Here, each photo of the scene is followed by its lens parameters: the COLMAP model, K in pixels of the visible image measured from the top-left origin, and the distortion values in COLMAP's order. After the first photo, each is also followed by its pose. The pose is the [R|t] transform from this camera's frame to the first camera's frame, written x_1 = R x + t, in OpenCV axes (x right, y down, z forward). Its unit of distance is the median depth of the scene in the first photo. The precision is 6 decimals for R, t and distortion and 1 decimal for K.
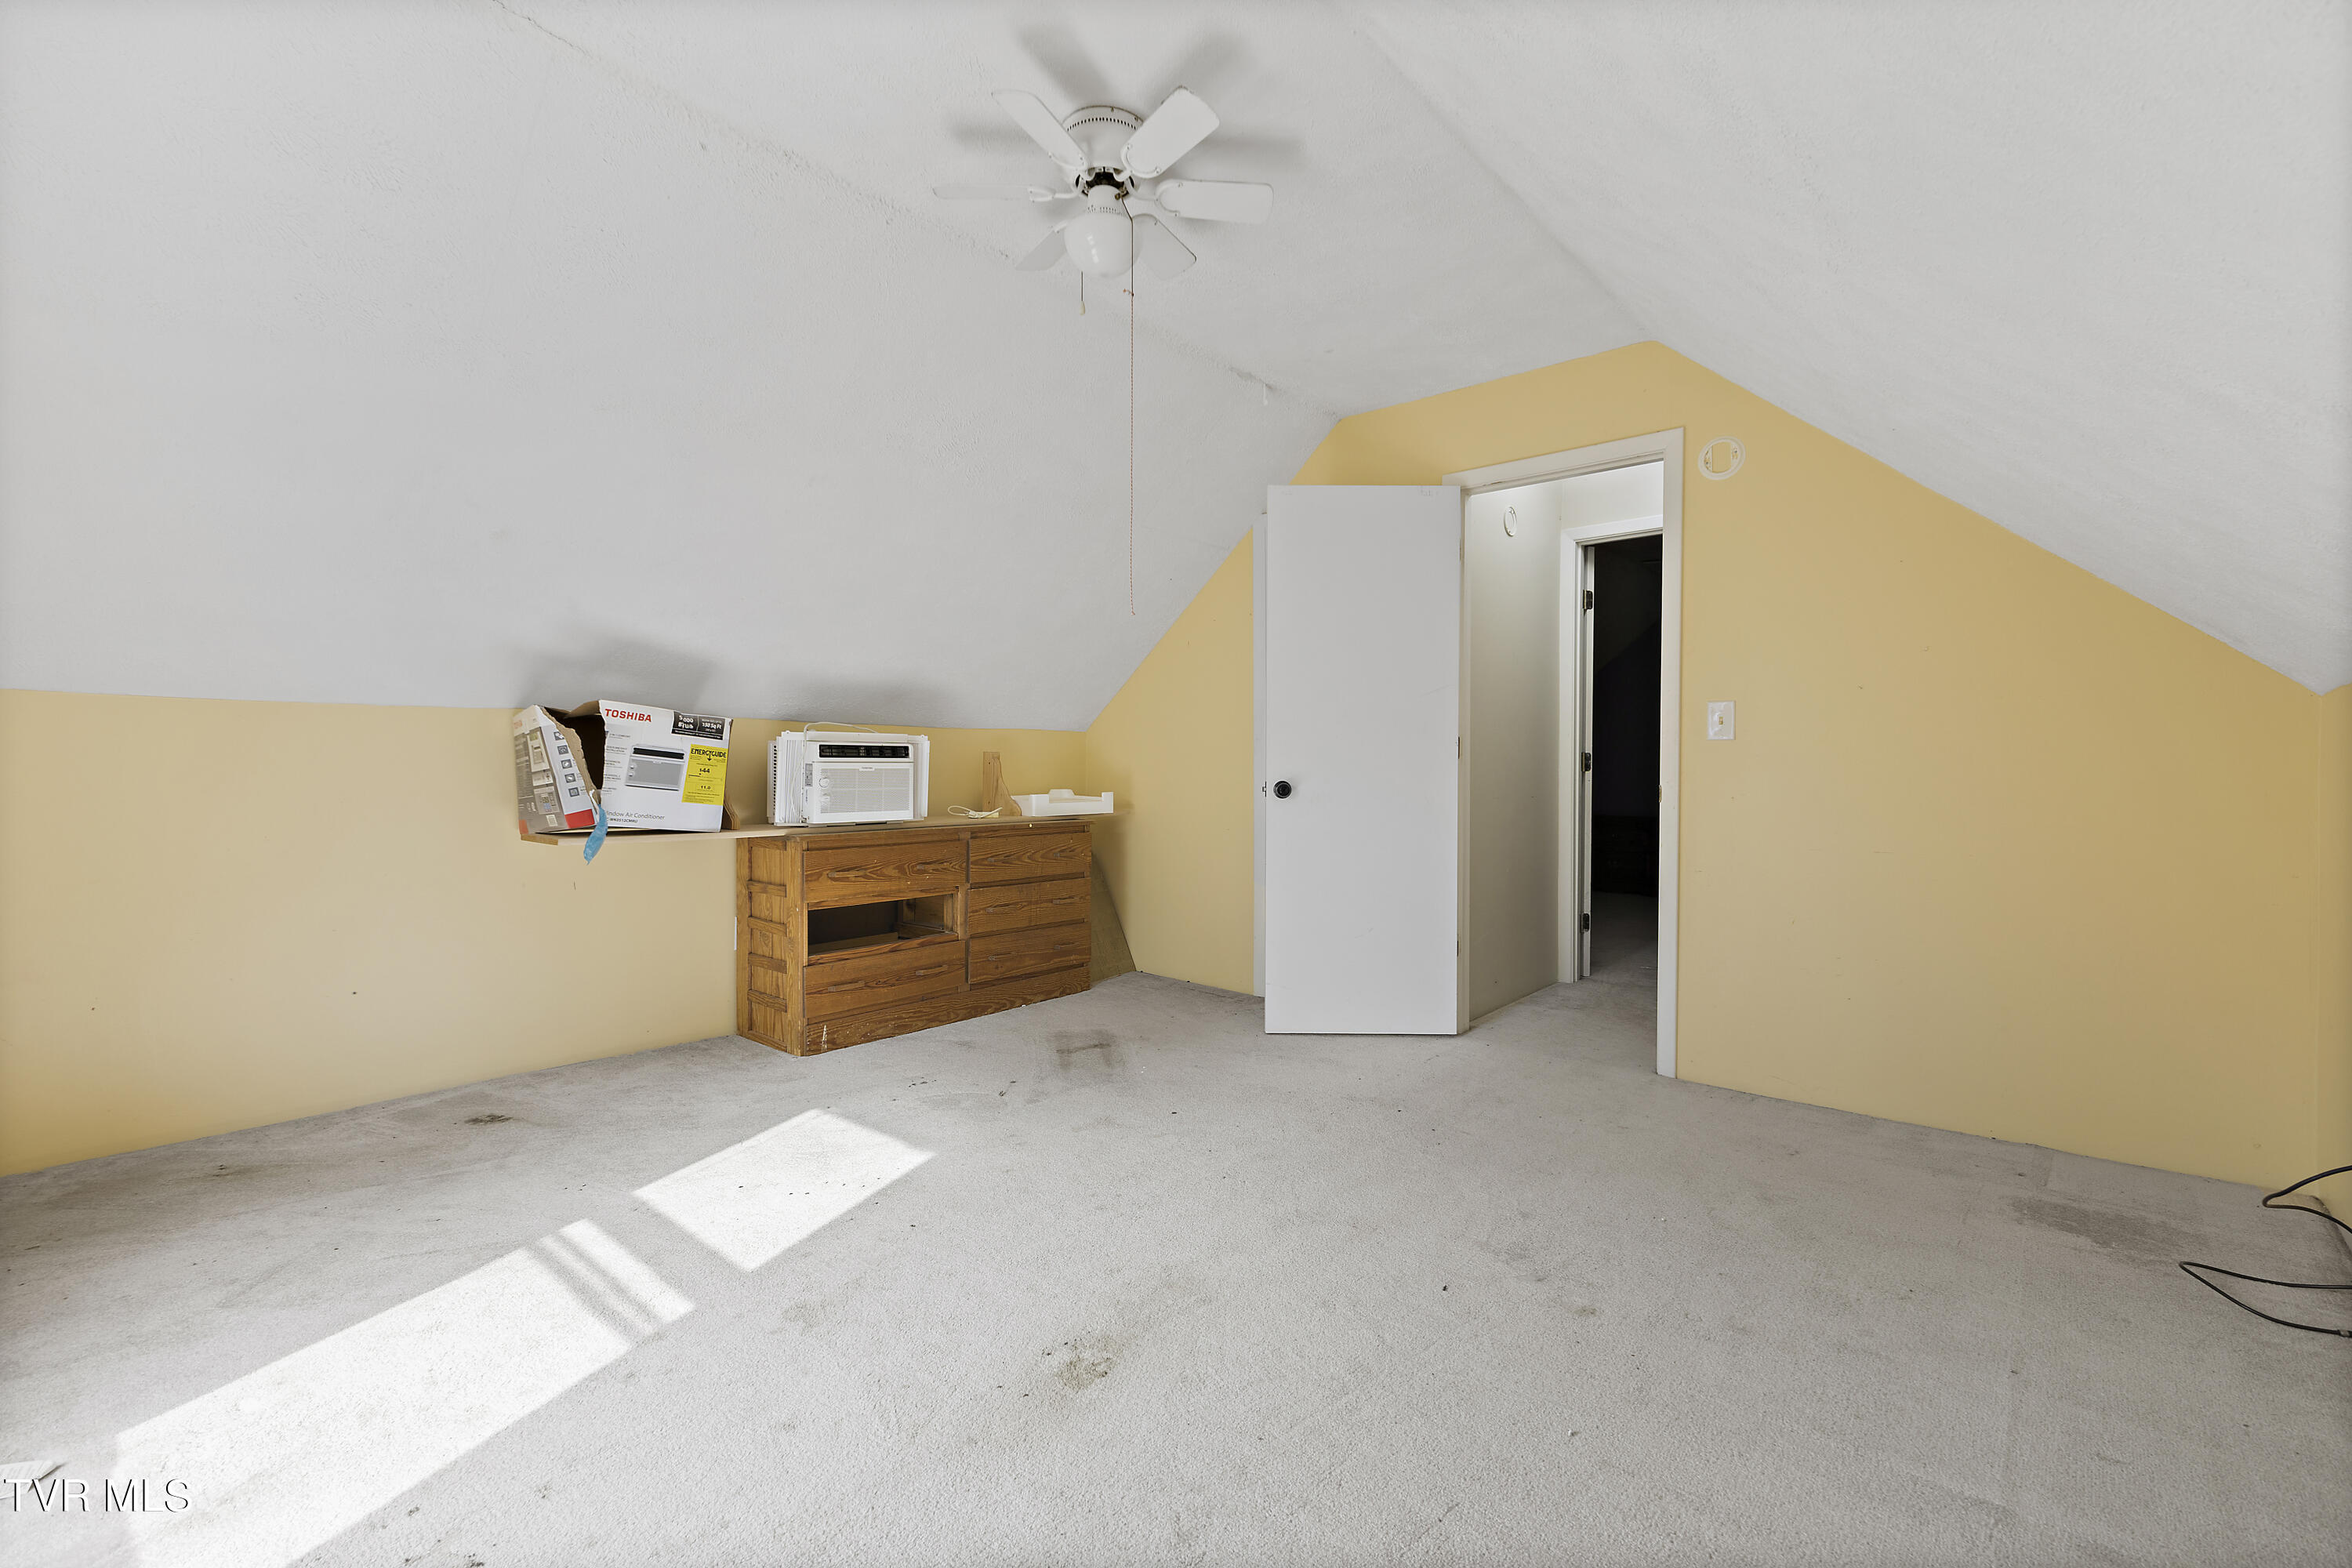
lens RADIAL K [[1005.2, 0, 1176.0], [0, 1005.2, 784.0], [0, 0, 1]] dist [0.014634, -0.000038]
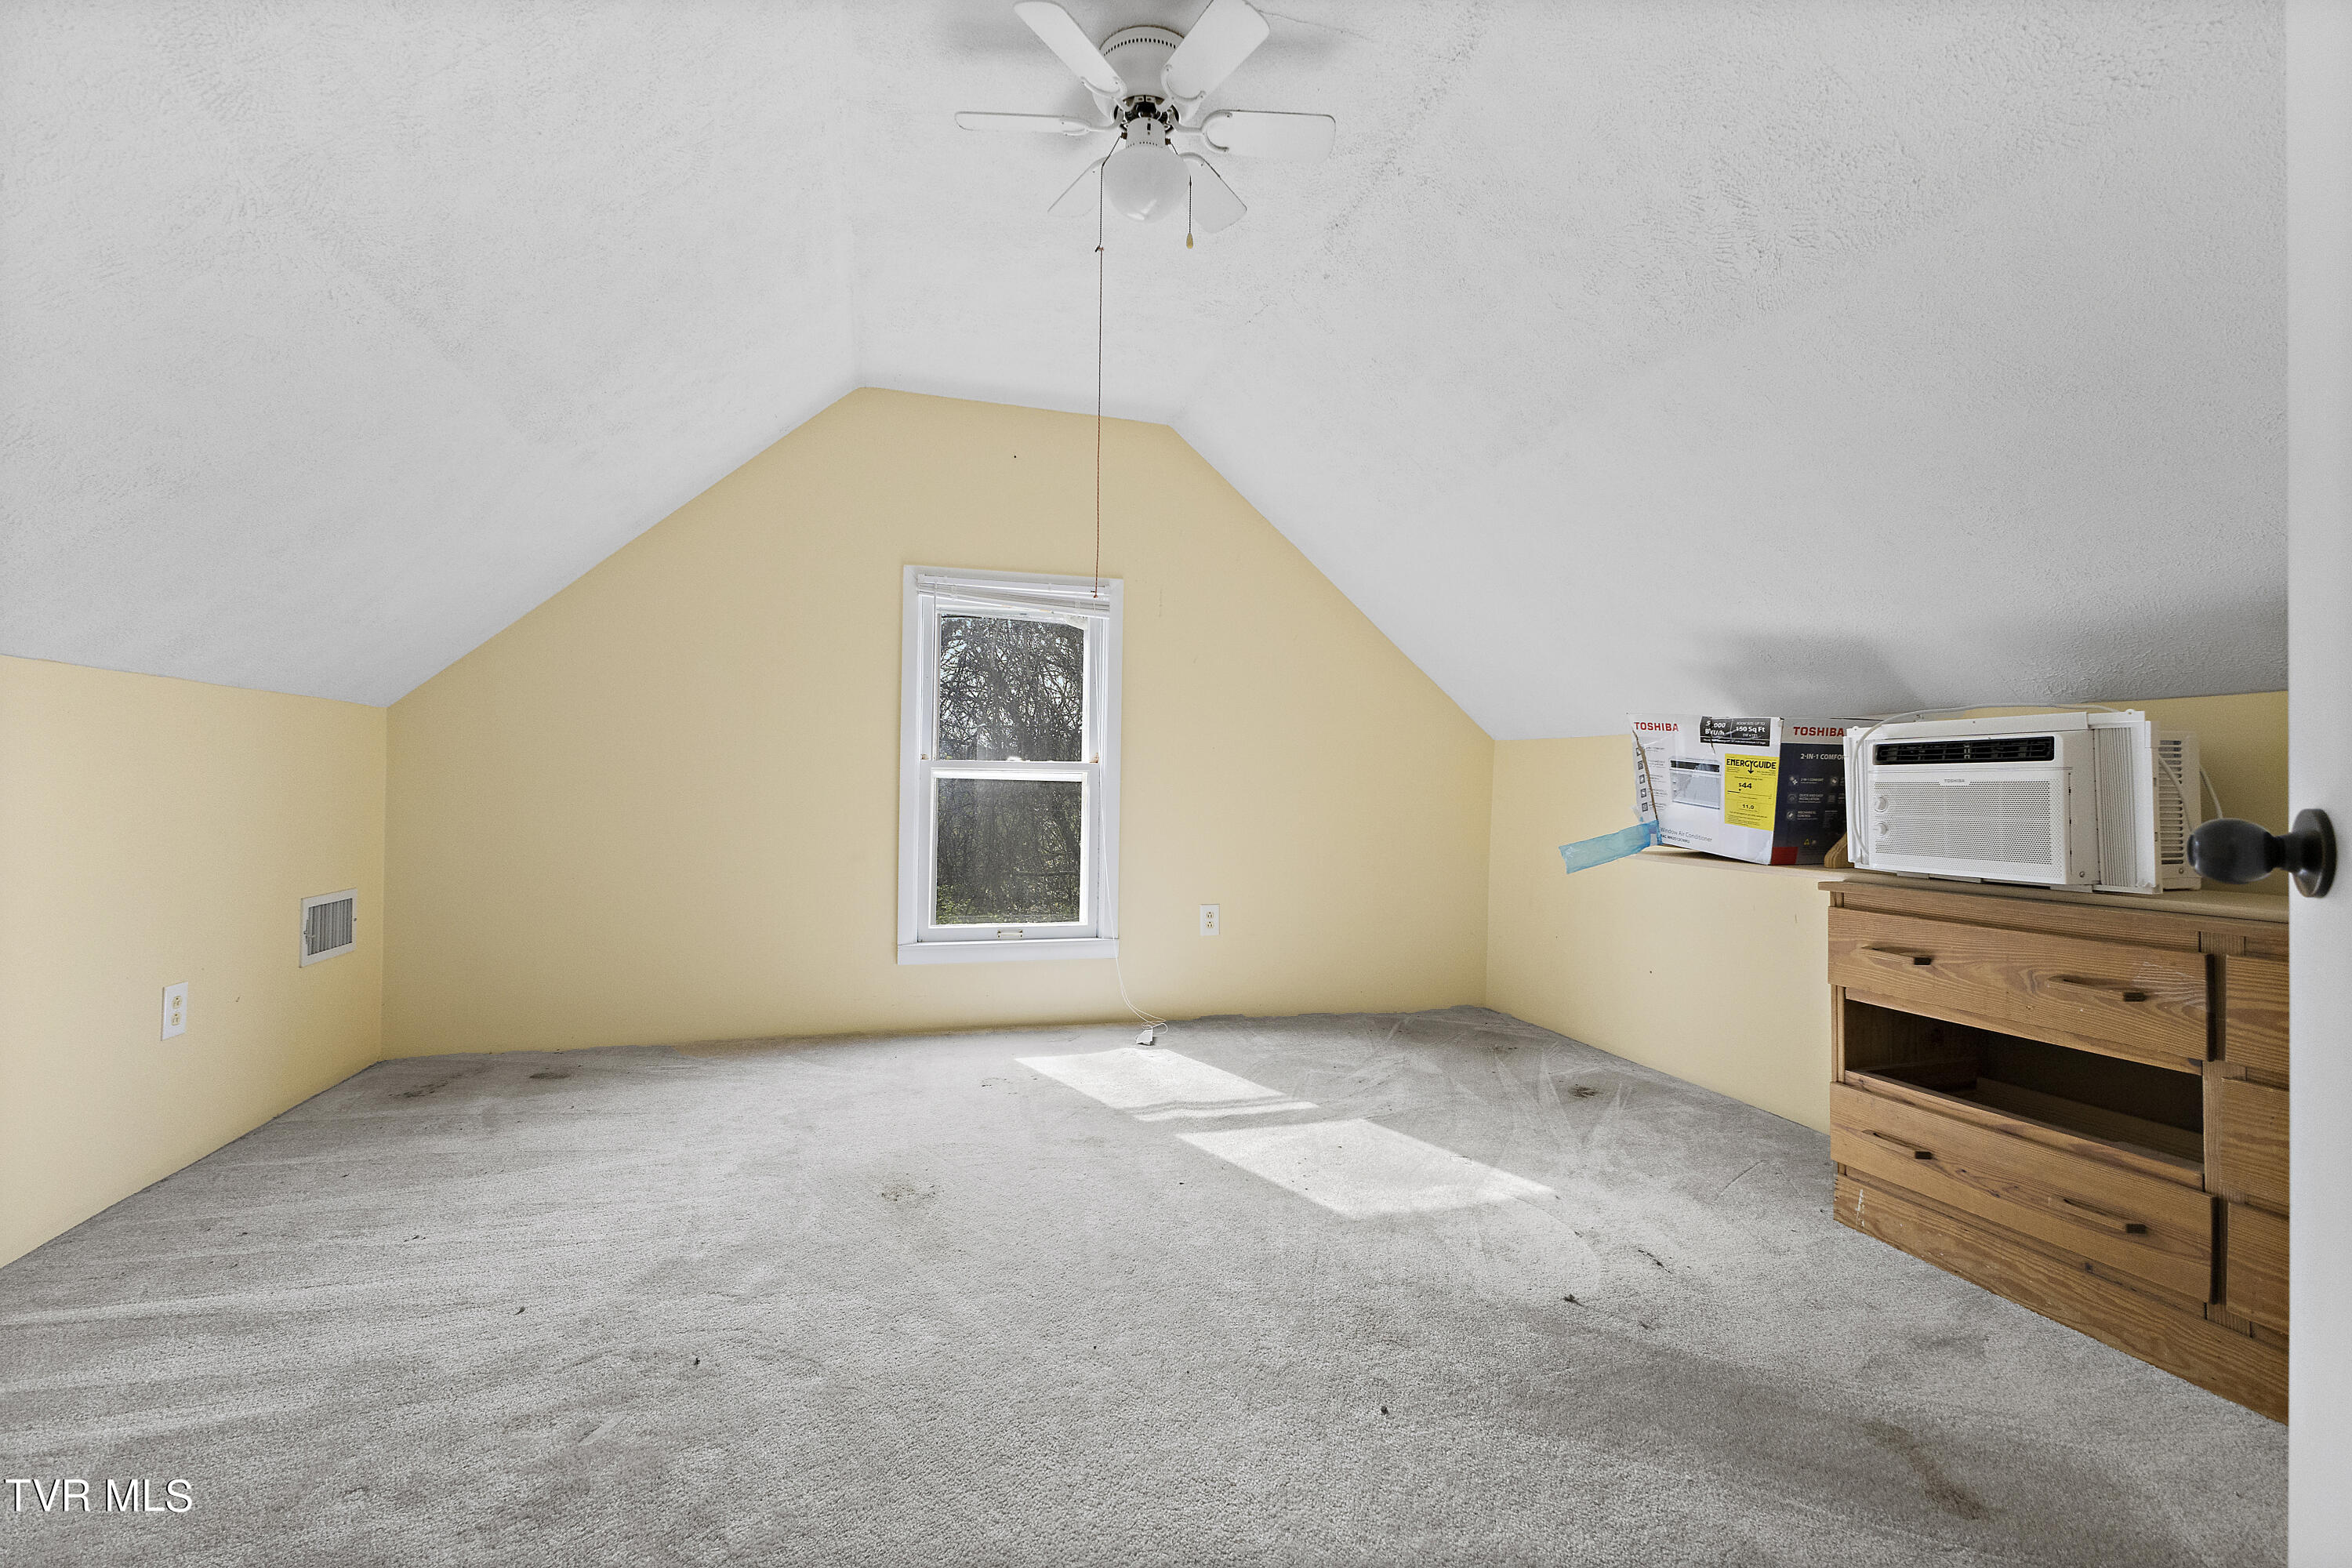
lens RADIAL K [[1005.2, 0, 1176.0], [0, 1005.2, 784.0], [0, 0, 1]] dist [0.014634, -0.000038]
pose [[-0.537775, -0.014651, -0.842961, 0.455448], [-0.030181, 0.999543, 0.001882, -0.002402], [0.842548, 0.026454, -0.537971, 1.049947]]
